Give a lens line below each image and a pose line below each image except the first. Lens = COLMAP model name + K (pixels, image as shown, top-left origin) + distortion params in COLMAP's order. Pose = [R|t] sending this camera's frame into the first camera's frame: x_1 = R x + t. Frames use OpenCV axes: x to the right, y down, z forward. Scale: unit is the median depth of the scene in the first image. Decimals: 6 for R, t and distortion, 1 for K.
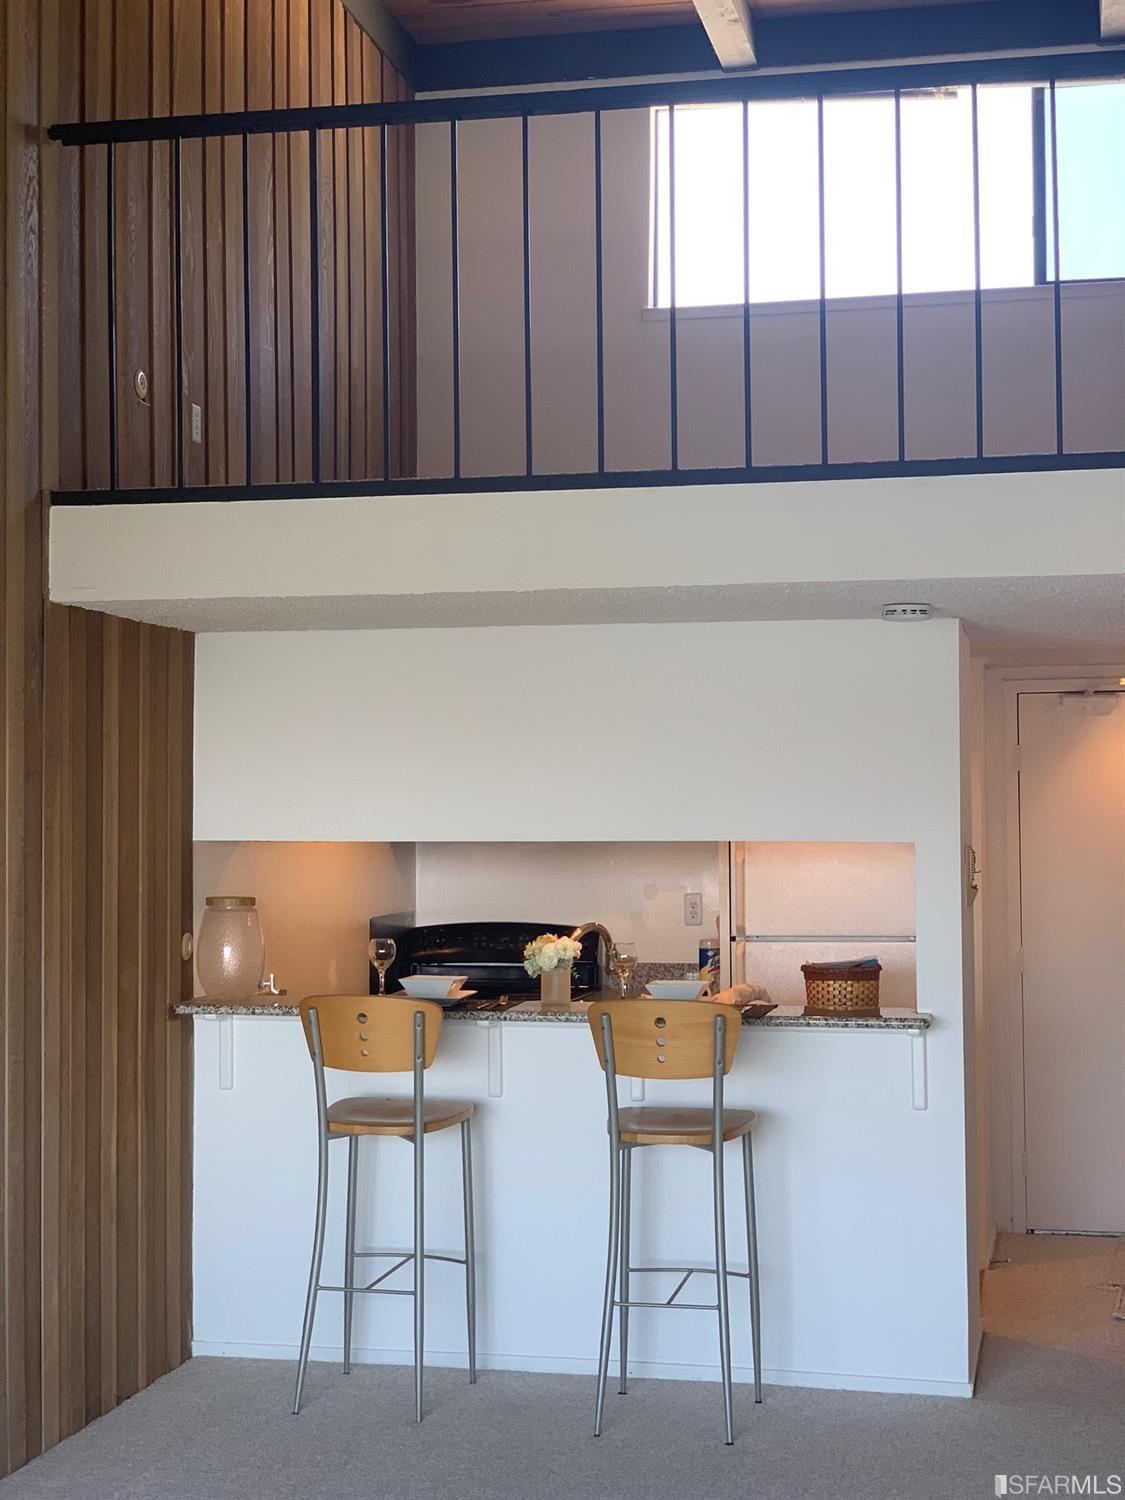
lens RADIAL K [[2279.8, 0, 568.8], [0, 2279.8, 728.5], [0, 0, 1]] dist [0.062263, 0.000000]
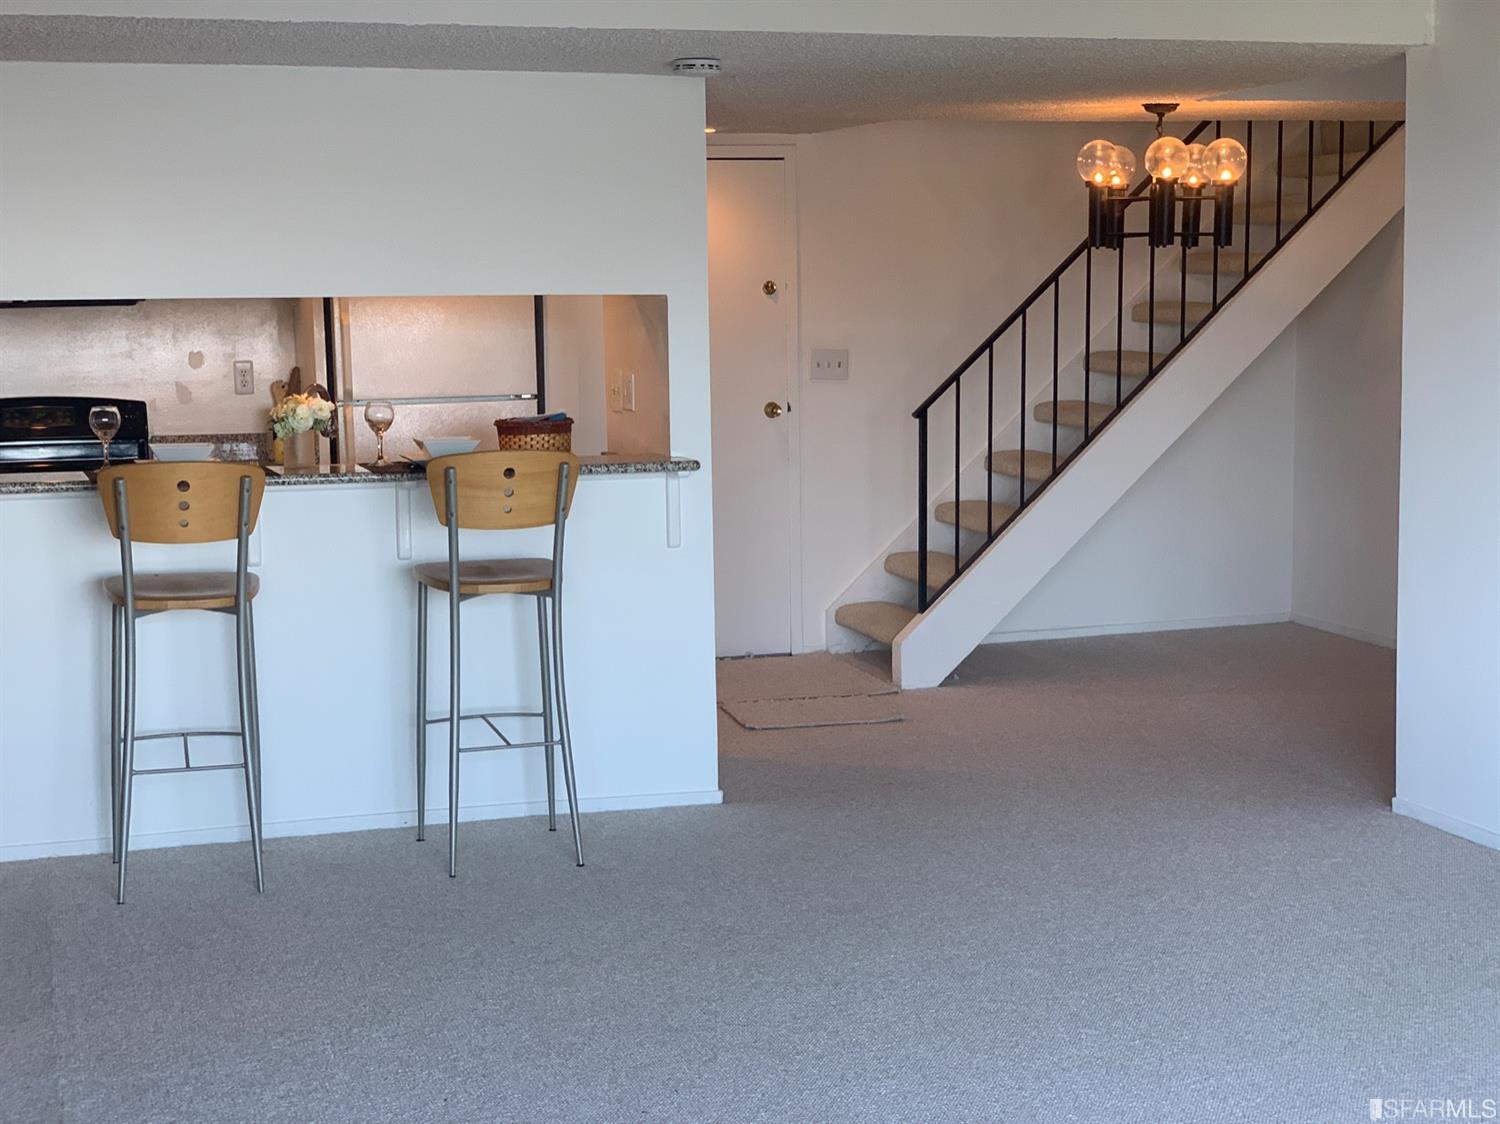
lens RADIAL K [[2279.8, 0, 734.6], [0, 2279.8, 549.2], [0, 0, 1]] dist [0.062263, 0.000000]
pose [[0.867871, -0.063934, 0.492659, -0.340024], [-0.007296, 0.989937, 0.141320, 0.017556], [-0.496737, -0.126242, 0.858671, 0.076626]]
